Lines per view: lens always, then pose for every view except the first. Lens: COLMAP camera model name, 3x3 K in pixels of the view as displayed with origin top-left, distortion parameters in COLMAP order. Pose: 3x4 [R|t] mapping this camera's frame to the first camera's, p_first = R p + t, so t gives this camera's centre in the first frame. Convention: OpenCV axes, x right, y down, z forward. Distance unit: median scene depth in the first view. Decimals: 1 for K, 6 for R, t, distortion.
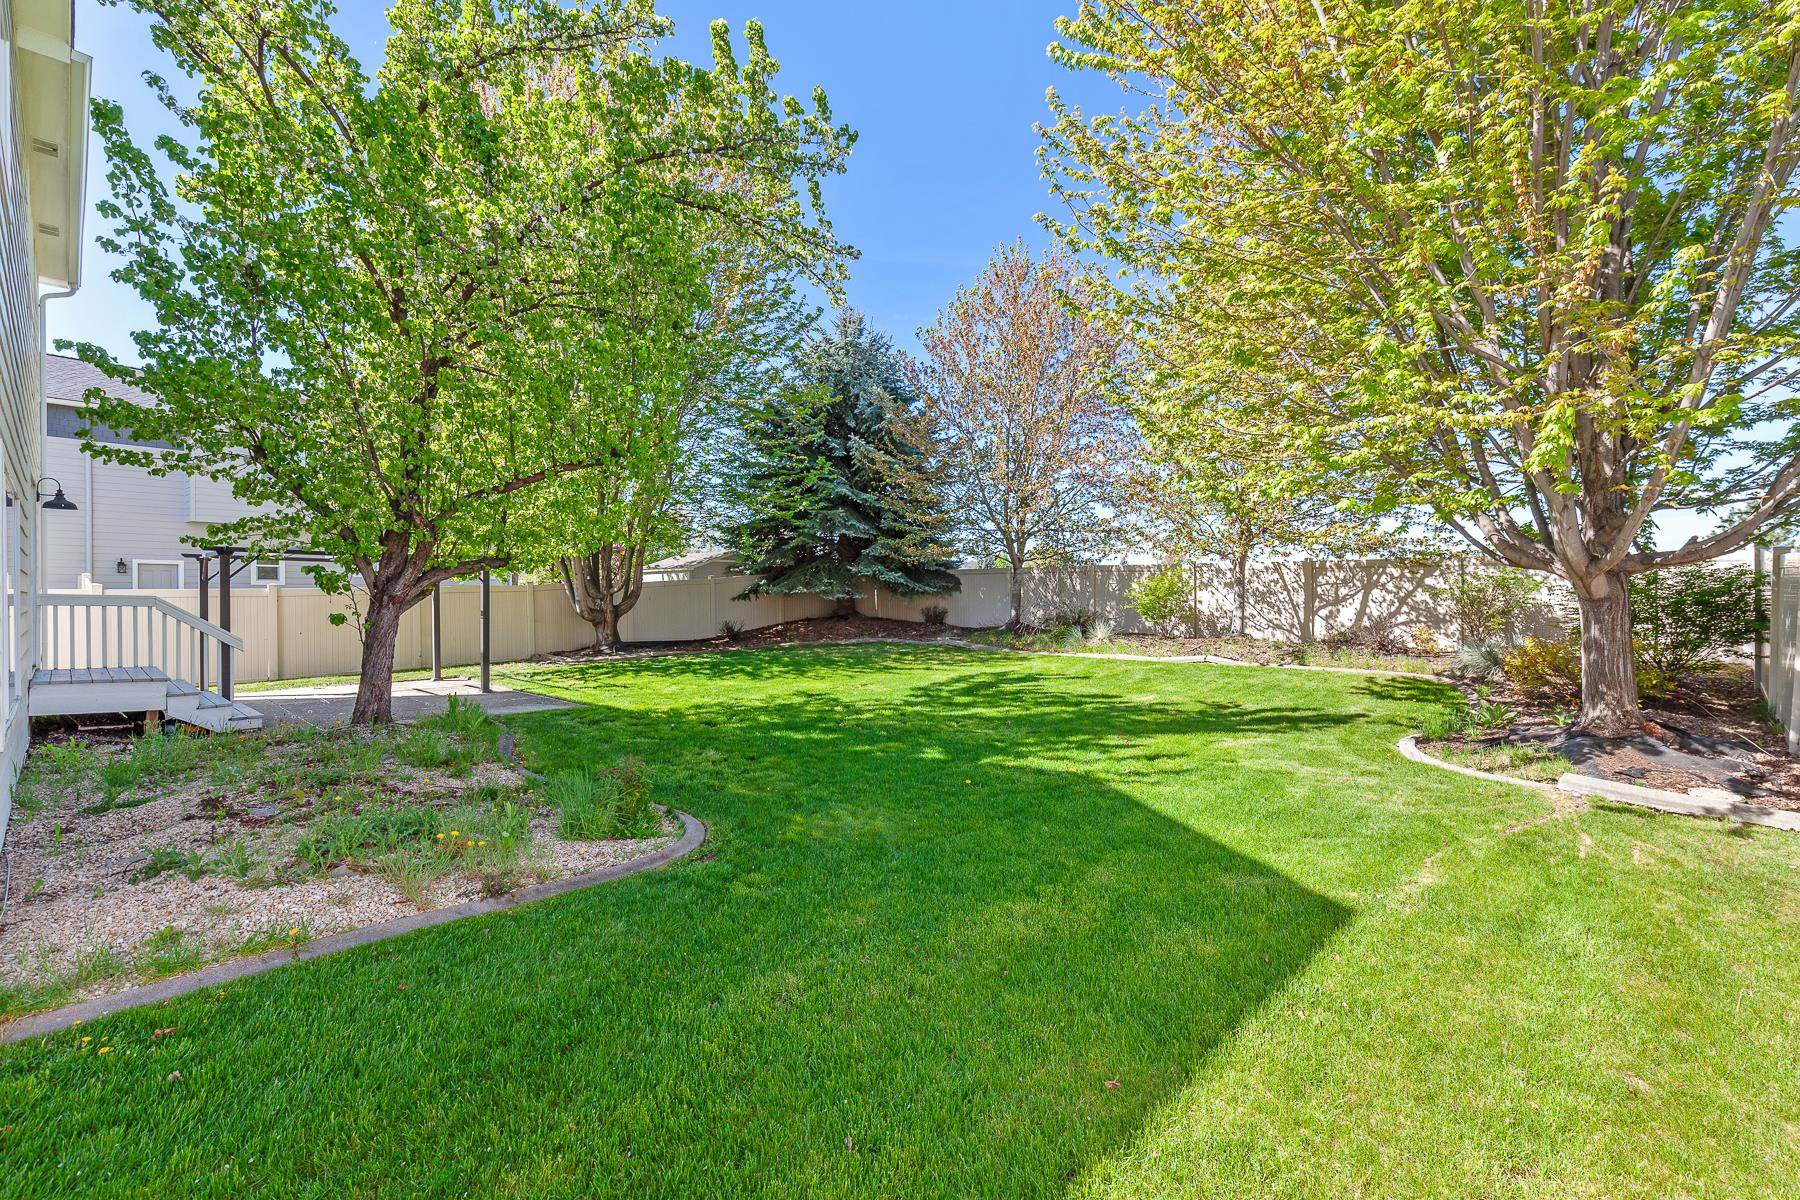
lens RADIAL K [[819.7, 0, 900.0], [0, 819.7, 598.1], [0, 0, 1]] dist [0.009170, -0.001320]
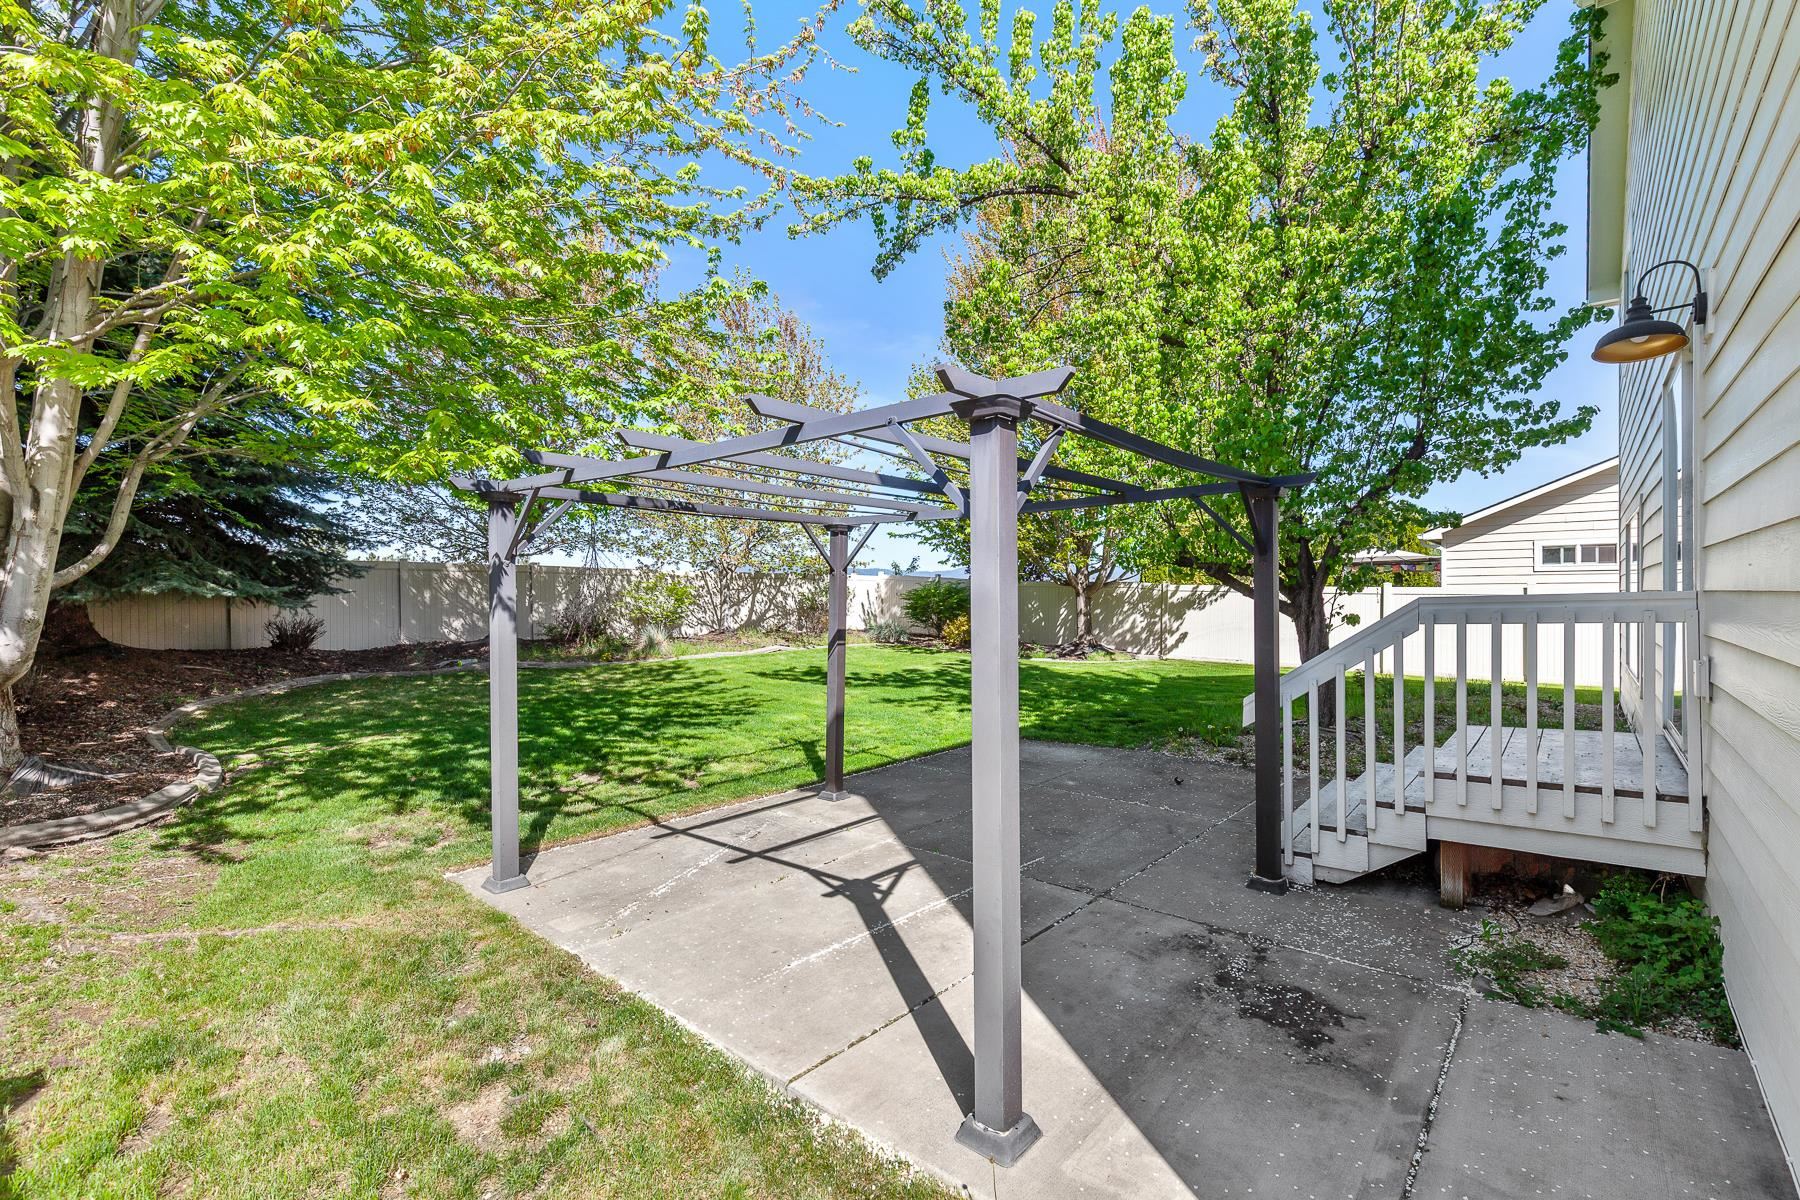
lens RADIAL K [[819.7, 0, 900.0], [0, 819.7, 596.2], [0, 0, 1]] dist [0.009170, -0.001320]
pose [[-0.091432, -0.004285, 0.995802, -0.852173], [0.010024, 0.999936, 0.005223, -0.010819], [-0.995761, 0.010460, -0.091383, 0.877629]]
